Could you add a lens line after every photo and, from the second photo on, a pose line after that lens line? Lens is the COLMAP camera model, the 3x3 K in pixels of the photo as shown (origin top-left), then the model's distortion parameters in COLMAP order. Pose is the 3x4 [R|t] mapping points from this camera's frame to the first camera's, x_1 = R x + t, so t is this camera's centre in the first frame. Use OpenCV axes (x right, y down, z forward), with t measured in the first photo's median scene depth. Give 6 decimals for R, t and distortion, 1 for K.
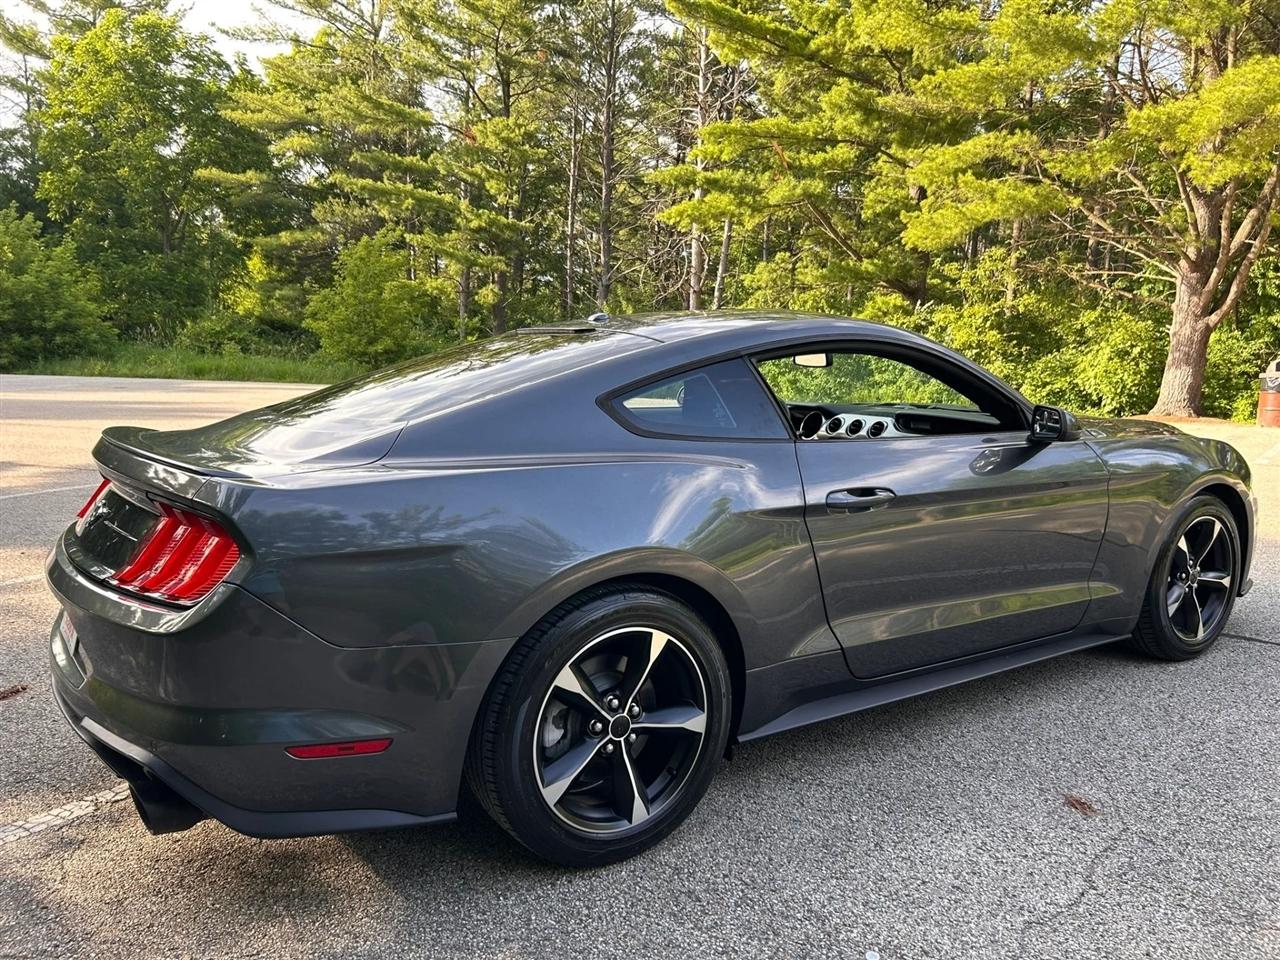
lens RADIAL K [[973.2, 0, 651.6], [0, 973.2, 483.2], [0, 0, 1]] dist [0.058444, -0.062689]
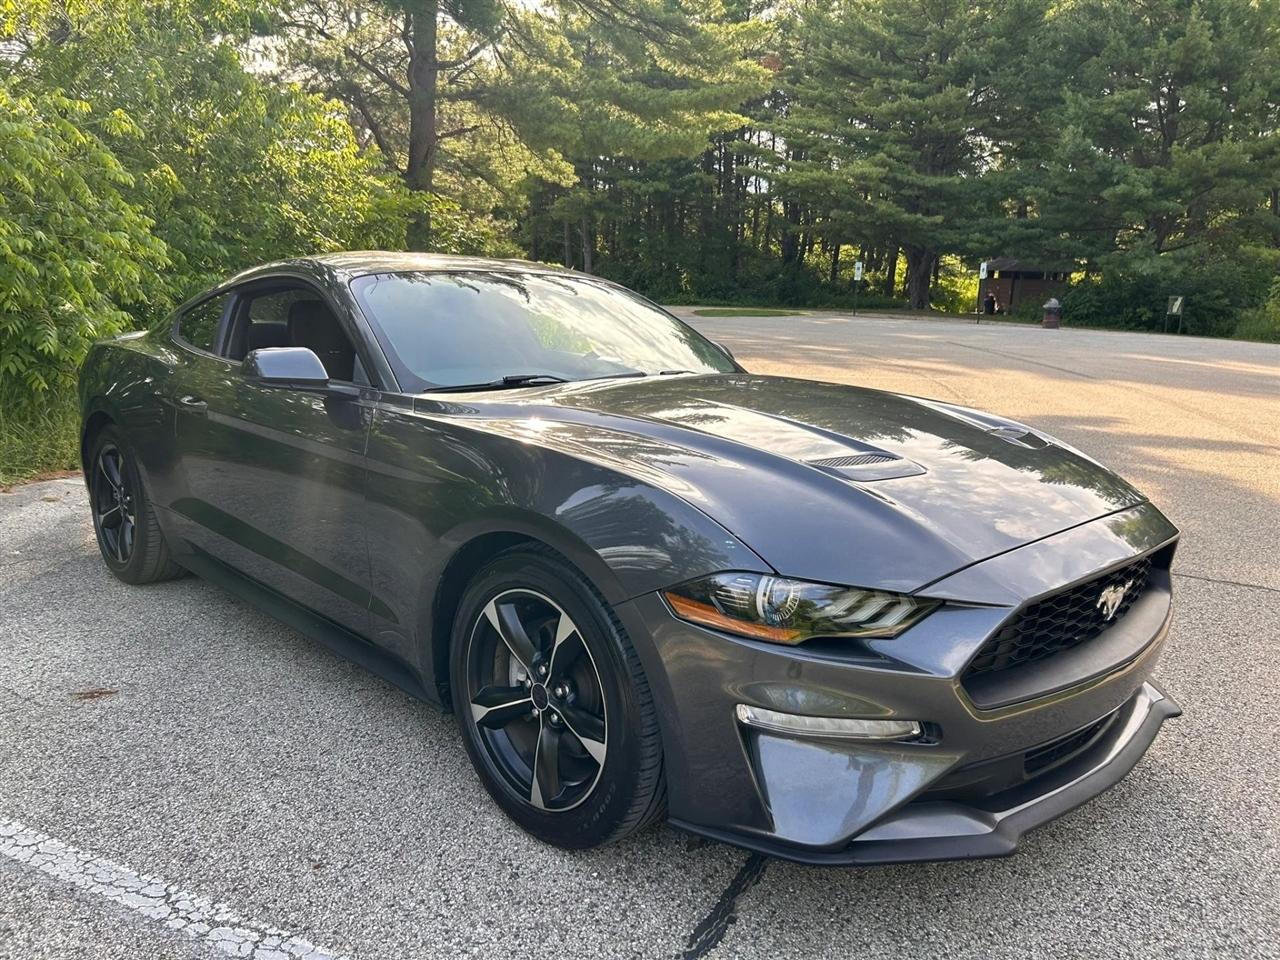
lens RADIAL K [[973.2, 0, 623.5], [0, 973.2, 479.0], [0, 0, 1]] dist [0.058444, -0.062689]
pose [[0.172525, 0.181177, -0.968199, 0.144139], [-0.165833, 0.974250, 0.152760, -0.016300], [0.970945, 0.134204, 0.198127, 0.122023]]
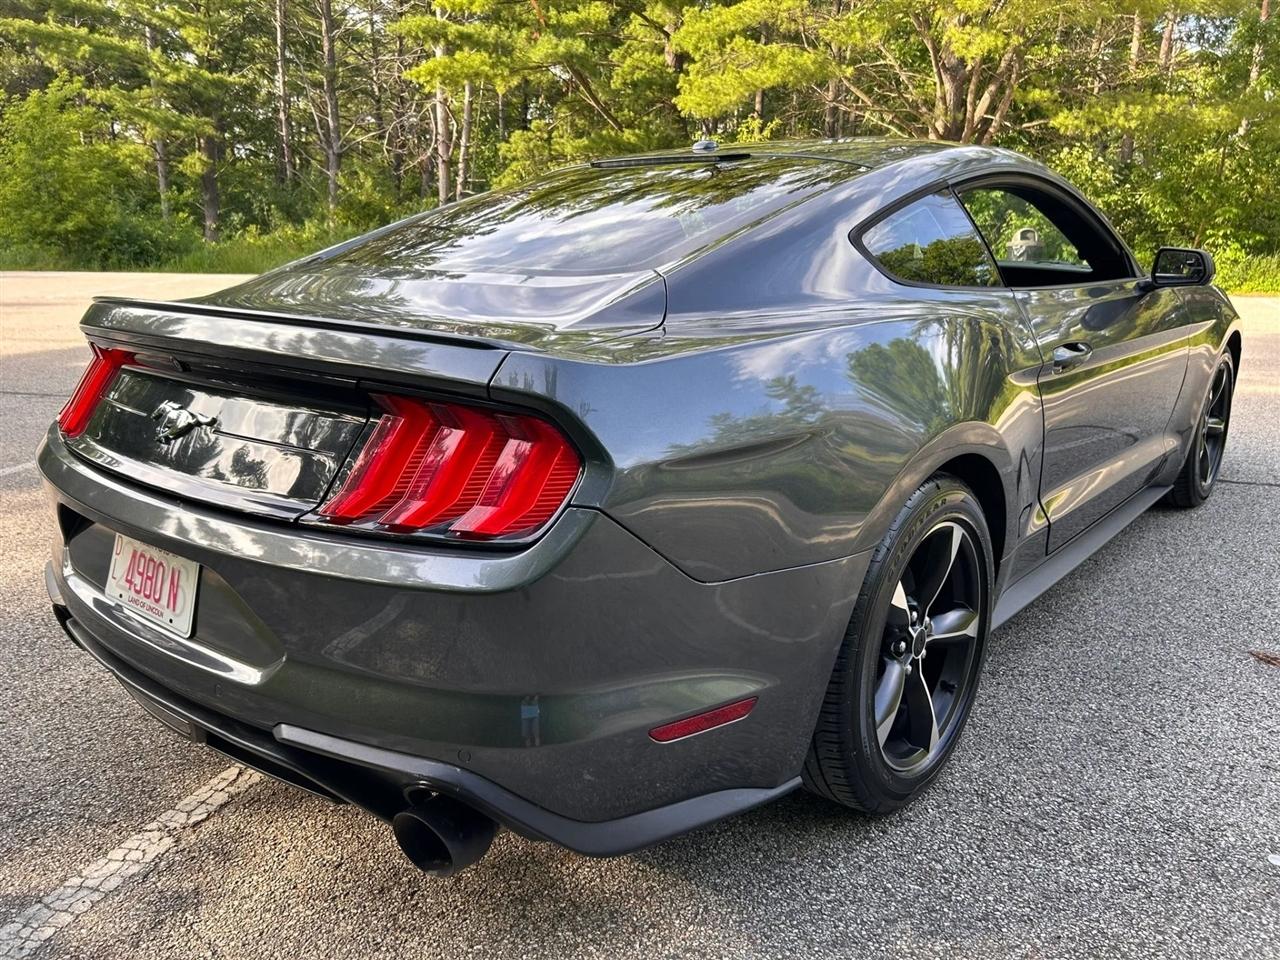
lens RADIAL K [[973.2, 0, 649.8], [0, 973.2, 480.0], [0, 0, 1]] dist [0.058444, -0.062689]
pose [[0.962178, -0.076680, 0.261406, -0.035902], [0.046396, 0.991675, 0.120121, 0.000670], [-0.268440, -0.103449, 0.957725, 0.023557]]
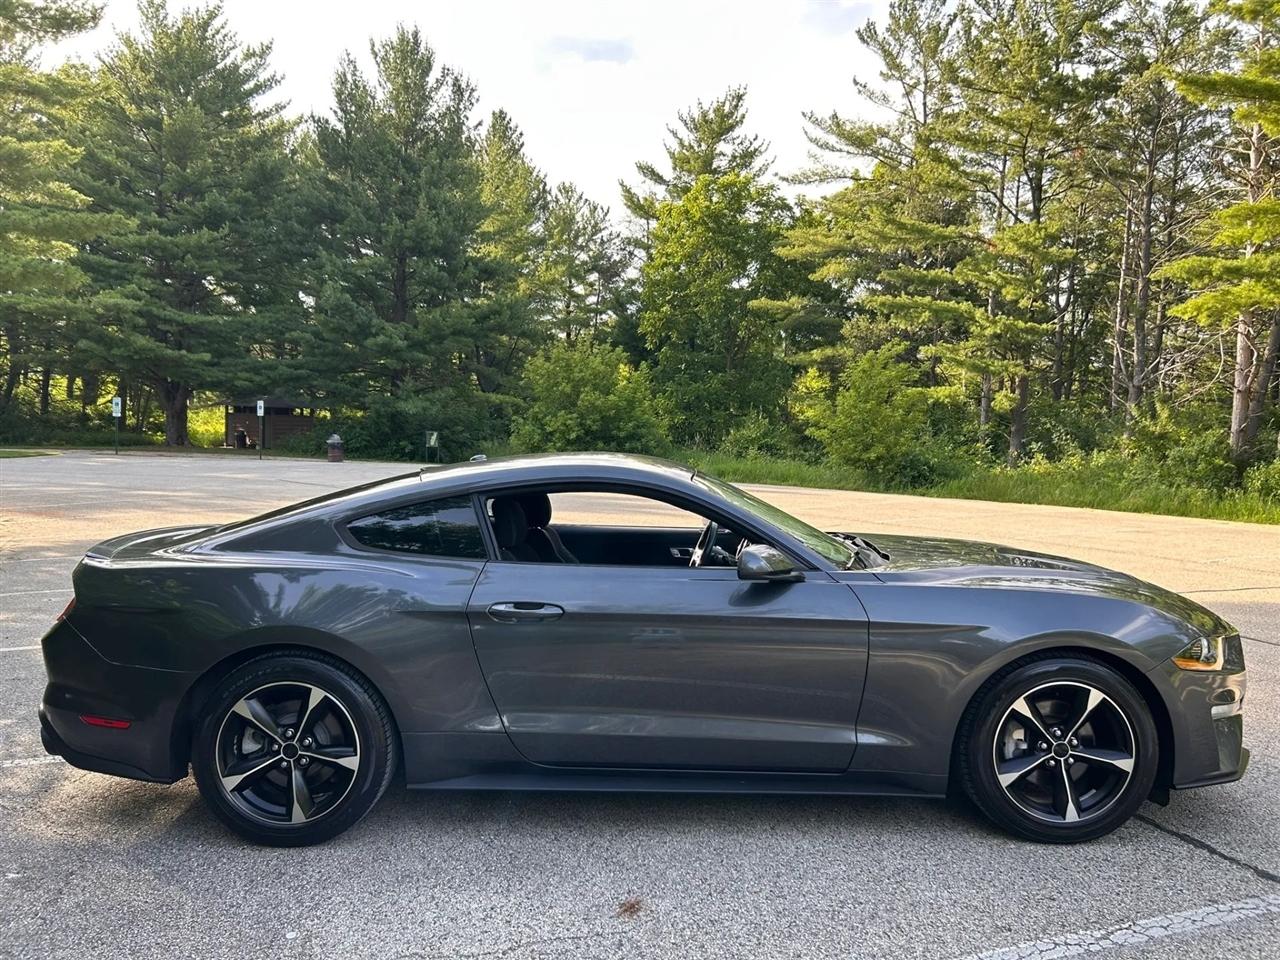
lens RADIAL K [[973.2, 0, 647.7], [0, 973.2, 491.4], [0, 0, 1]] dist [0.058444, -0.062689]
pose [[0.832059, 0.031930, -0.553767, 0.096495], [-0.083972, 0.994086, -0.068854, -0.006126], [0.548294, 0.103792, 0.829820, 0.003841]]
